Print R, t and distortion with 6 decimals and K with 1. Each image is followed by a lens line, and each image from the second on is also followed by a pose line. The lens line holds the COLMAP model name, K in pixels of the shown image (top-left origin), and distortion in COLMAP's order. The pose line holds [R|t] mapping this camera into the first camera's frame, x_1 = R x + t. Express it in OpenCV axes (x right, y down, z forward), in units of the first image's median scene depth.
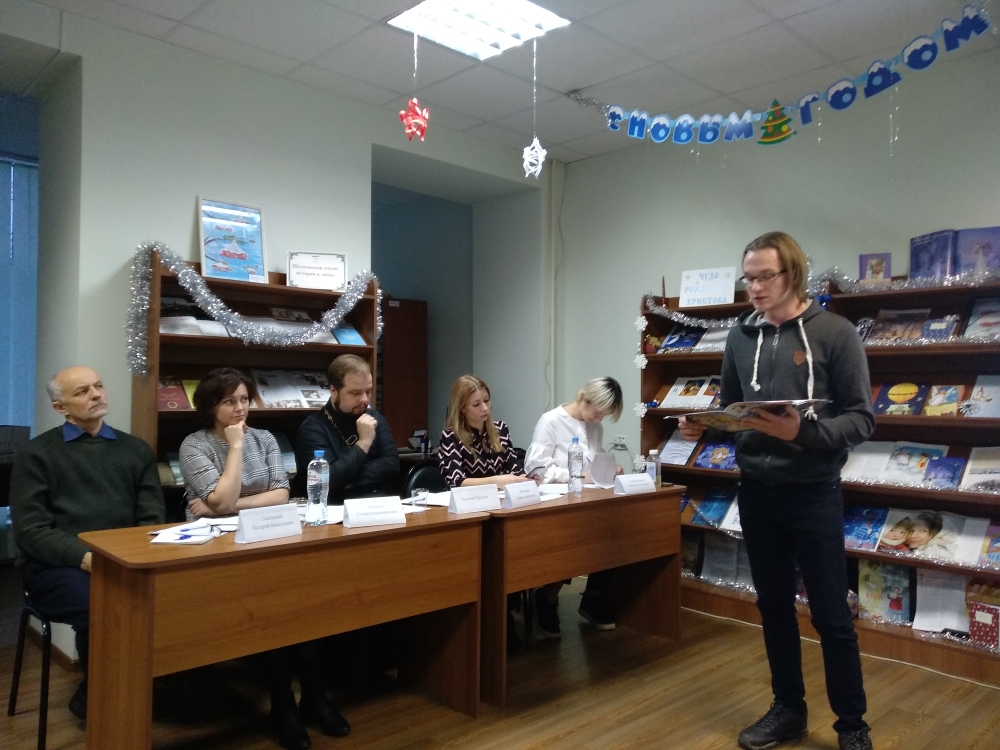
lens RADIAL K [[774.1, 0, 498.5], [0, 774.1, 375.4], [0, 0, 1]] dist [0.087573, -0.148270]
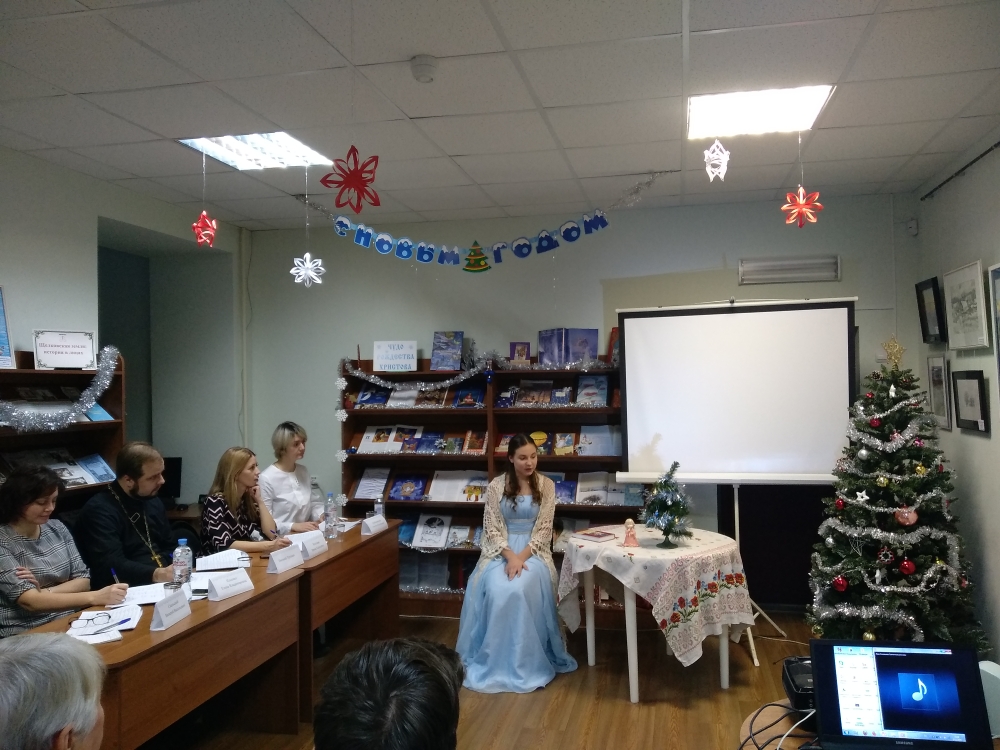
lens RADIAL K [[774.1, 0, 498.5], [0, 774.1, 375.4], [0, 0, 1]] dist [0.087573, -0.148270]
pose [[0.832727, -0.012877, 0.553533, -0.340703], [0.009547, 0.999915, 0.008899, -0.107933], [-0.553601, -0.002126, 0.832779, -0.161844]]
